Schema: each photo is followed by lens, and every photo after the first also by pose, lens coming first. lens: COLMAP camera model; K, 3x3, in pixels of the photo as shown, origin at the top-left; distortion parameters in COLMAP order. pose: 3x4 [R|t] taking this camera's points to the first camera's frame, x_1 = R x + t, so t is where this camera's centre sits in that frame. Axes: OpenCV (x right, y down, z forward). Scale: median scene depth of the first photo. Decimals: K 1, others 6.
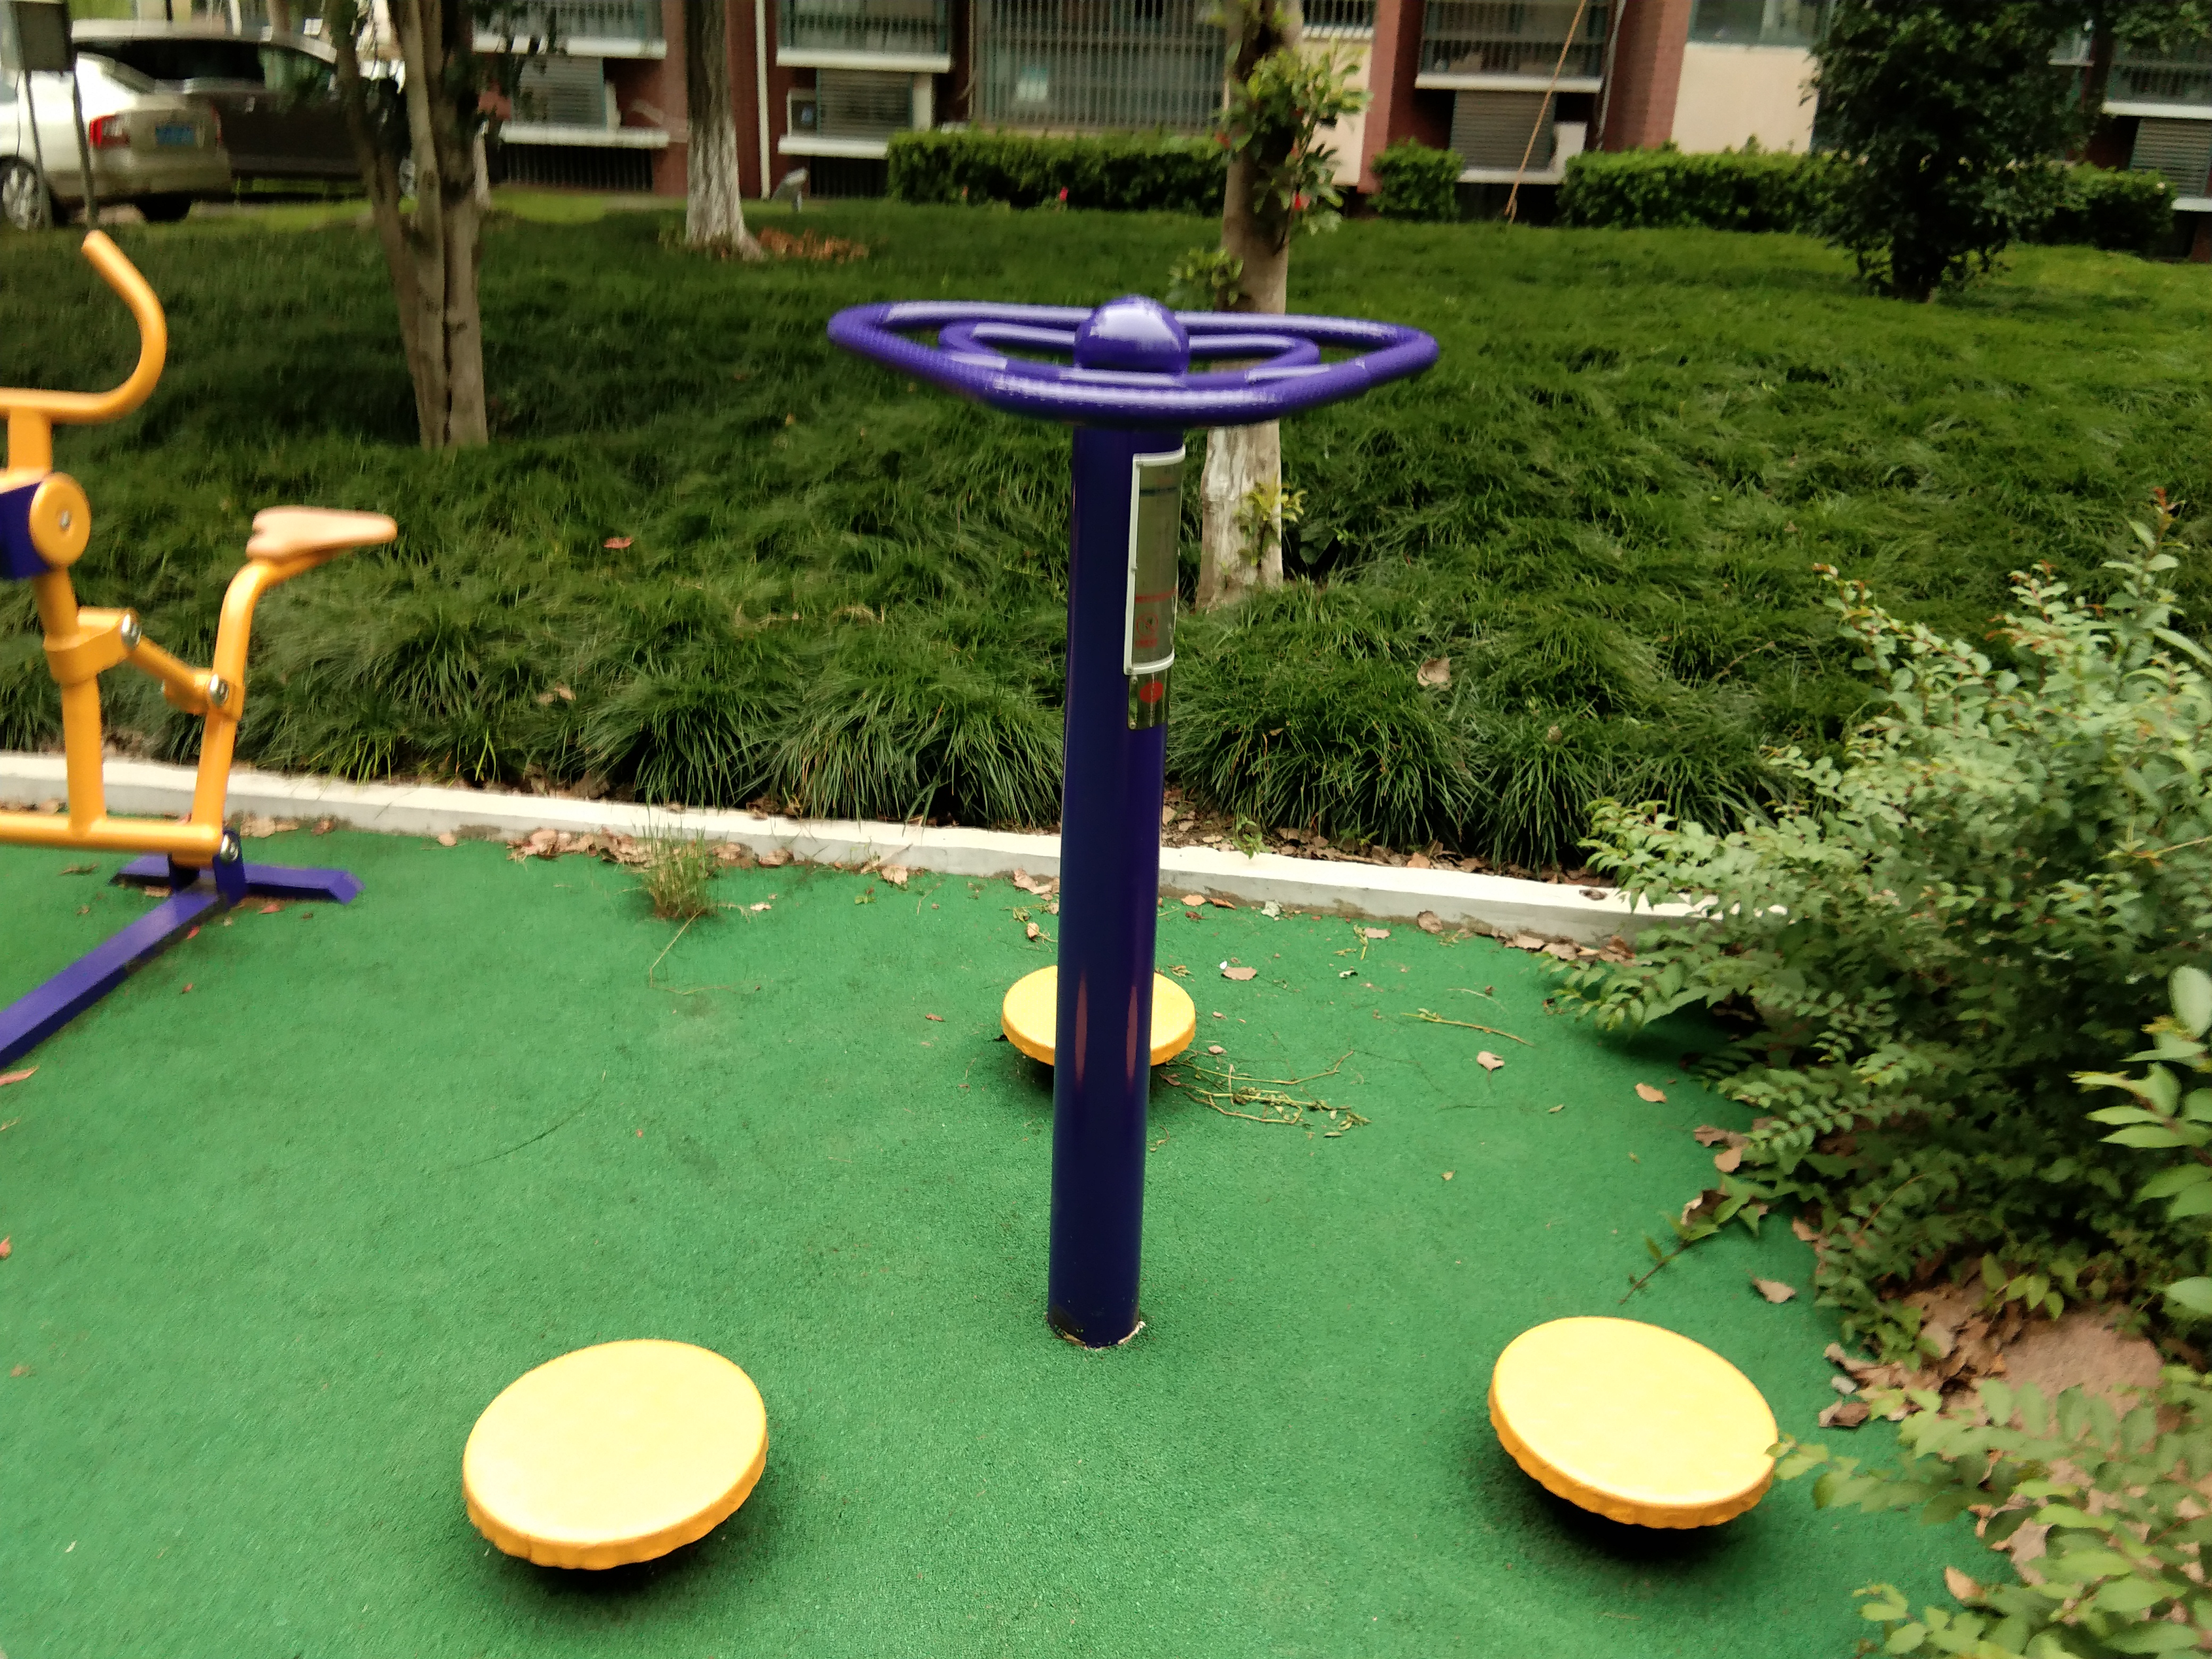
lens RADIAL K [[1826.5, 0, 1105.5], [0, 1826.5, 767.0], [0, 0, 1]] dist [0.002113, -0.000089]
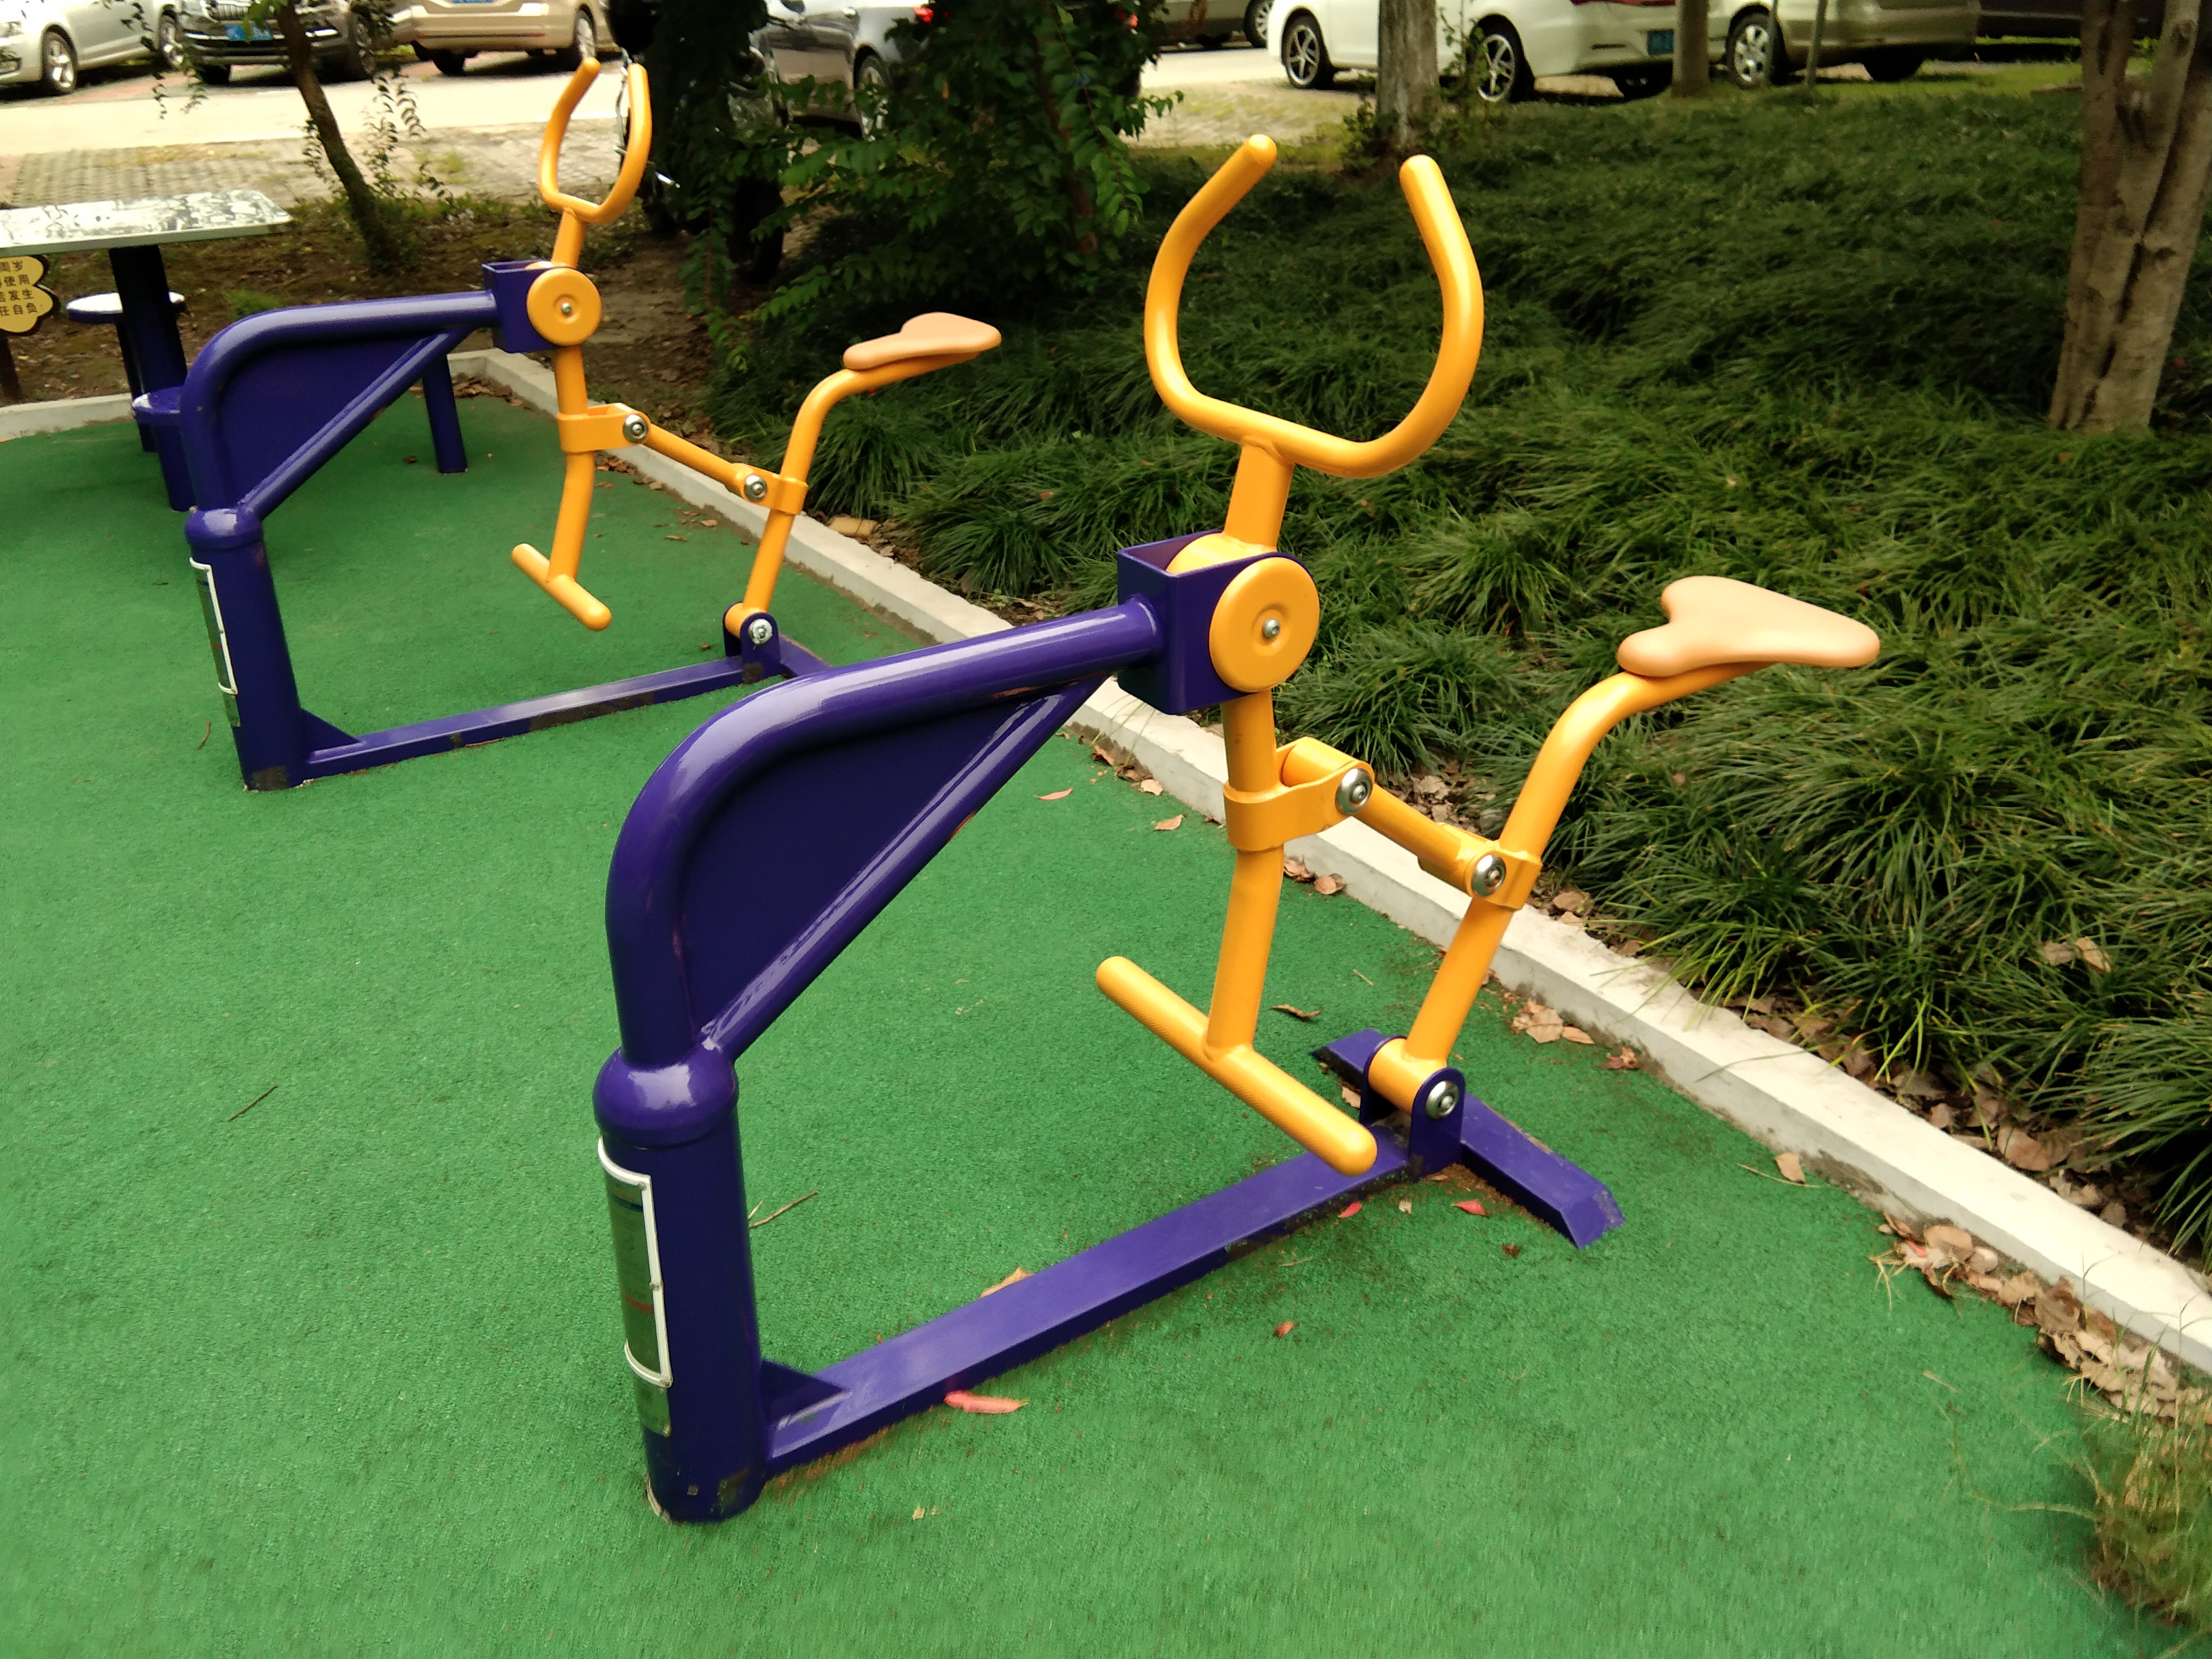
lens RADIAL K [[1775.6, 0, 1062.9], [0, 1775.6, 784.6], [0, 0, 1]] dist [0.062786, -0.088619]
pose [[0.638355, 0.296857, -0.710196, -0.115642], [-0.234237, 0.953801, 0.188140, -0.123590], [0.733236, 0.046254, 0.678399, 0.369377]]
